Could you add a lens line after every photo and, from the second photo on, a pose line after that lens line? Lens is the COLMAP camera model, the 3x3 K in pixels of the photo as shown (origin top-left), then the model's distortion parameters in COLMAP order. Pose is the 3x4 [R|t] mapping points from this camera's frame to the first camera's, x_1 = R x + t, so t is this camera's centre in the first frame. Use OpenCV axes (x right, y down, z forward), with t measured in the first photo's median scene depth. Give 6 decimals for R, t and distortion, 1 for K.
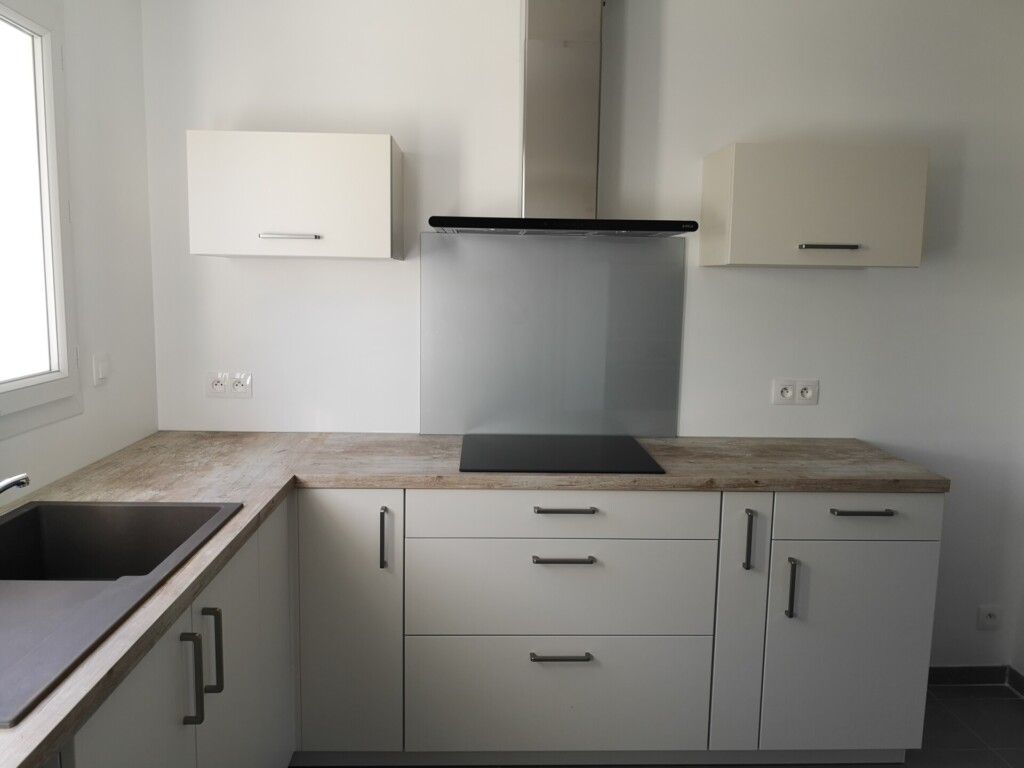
lens RADIAL K [[811.2, 0, 512.0], [0, 811.2, 384.0], [0, 0, 1]] dist [-0.000701, -0.000294]
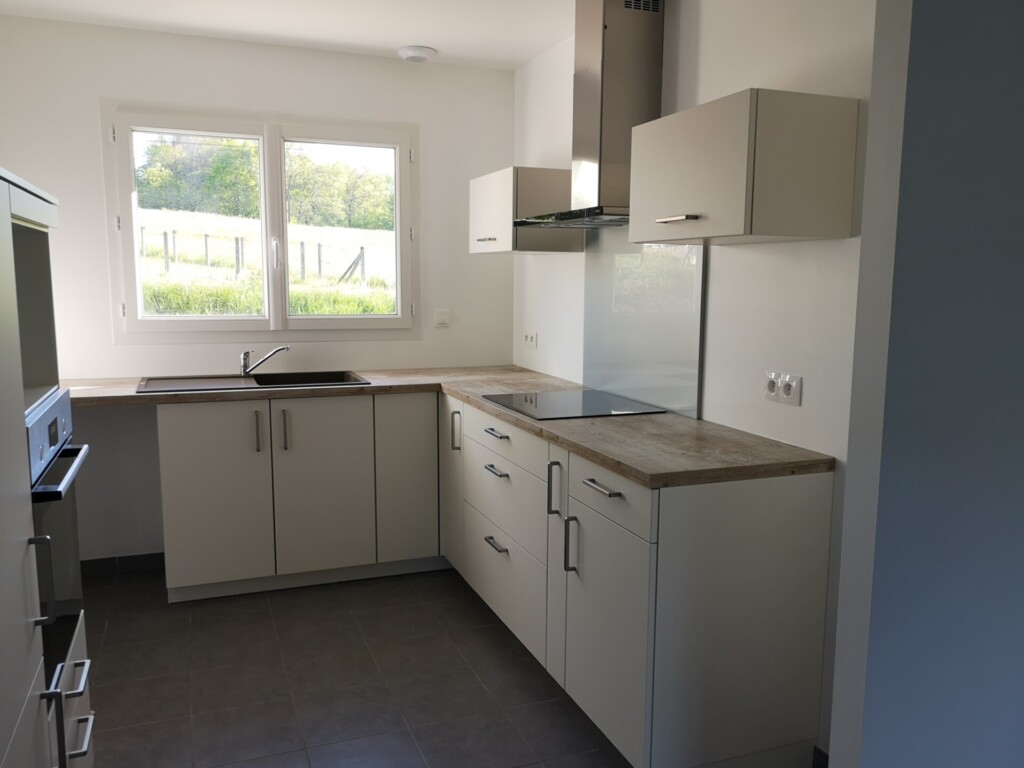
lens RADIAL K [[811.2, 0, 512.0], [0, 811.2, 384.0], [0, 0, 1]] dist [-0.000701, -0.000294]
pose [[0.330328, 0.108410, -0.937620, 1.264492], [-0.125558, 0.989601, 0.070186, -0.022088], [0.935478, 0.094541, 0.340505, 0.527432]]
